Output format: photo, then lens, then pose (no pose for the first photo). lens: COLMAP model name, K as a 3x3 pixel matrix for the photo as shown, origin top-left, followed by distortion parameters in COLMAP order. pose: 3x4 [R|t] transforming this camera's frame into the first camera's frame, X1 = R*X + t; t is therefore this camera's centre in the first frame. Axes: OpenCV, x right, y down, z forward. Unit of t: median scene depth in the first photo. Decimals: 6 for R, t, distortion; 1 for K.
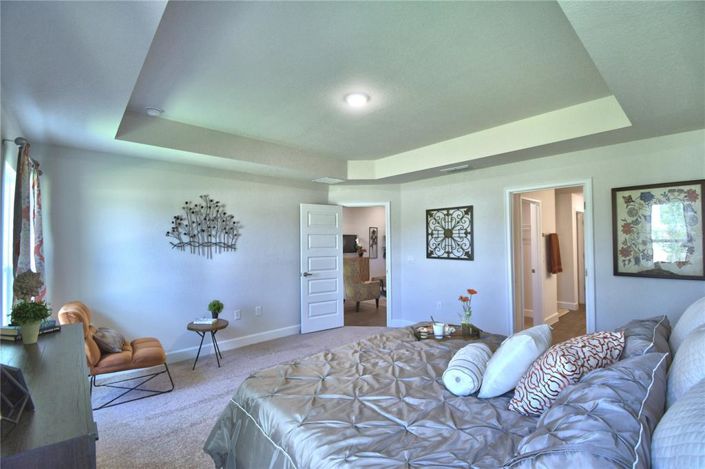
lens RADIAL K [[313.2, 0, 350.3], [0, 313.2, 236.5], [0, 0, 1]] dist [-0.003595, -0.006577]
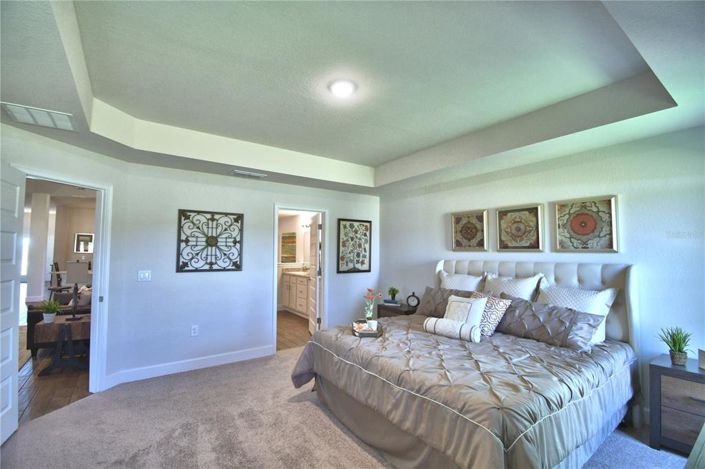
lens RADIAL K [[313.2, 0, 348.5], [0, 313.2, 235.7], [0, 0, 1]] dist [-0.003595, -0.006577]
pose [[0.101047, 0.055807, 0.993315, -0.511539], [-0.022037, 0.998306, -0.053845, 0.013102], [-0.994638, -0.016449, 0.102105, 0.546461]]
